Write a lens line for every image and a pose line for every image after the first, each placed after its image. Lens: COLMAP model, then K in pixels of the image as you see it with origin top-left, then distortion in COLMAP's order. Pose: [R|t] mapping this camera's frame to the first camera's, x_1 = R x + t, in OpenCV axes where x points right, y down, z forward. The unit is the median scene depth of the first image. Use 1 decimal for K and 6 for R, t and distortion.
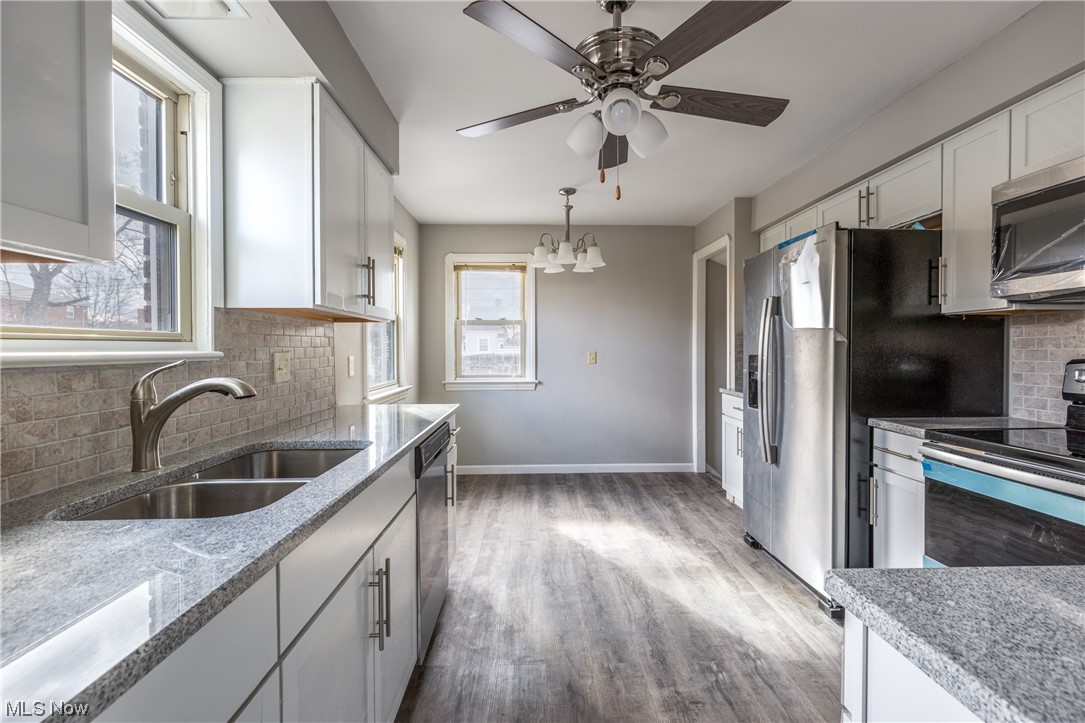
lens RADIAL K [[486.6, 0, 545.6], [0, 486.6, 344.0], [0, 0, 1]] dist [-0.000152, -0.000005]
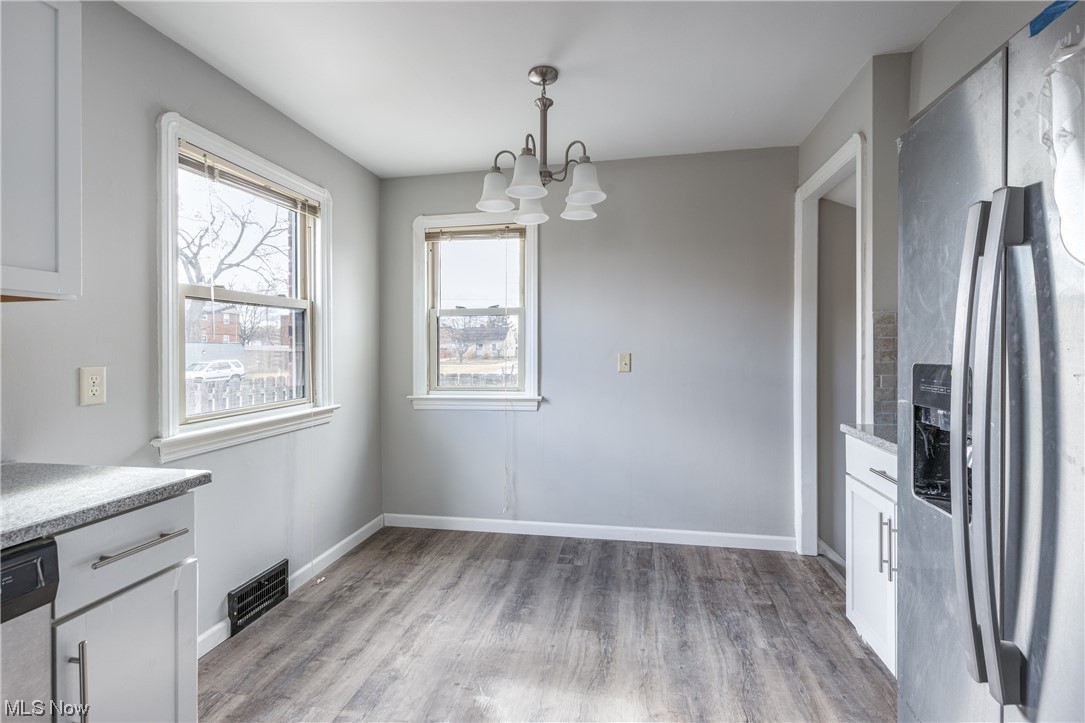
lens RADIAL K [[483.2, 0, 539.3], [0, 483.2, 349.9], [0, 0, 1]] dist [-0.003356, -0.000344]
pose [[0.973847, -0.005209, -0.227145, 0.154396], [0.007889, 0.999910, 0.010892, 0.003411], [0.227068, -0.012399, 0.973800, 0.407337]]
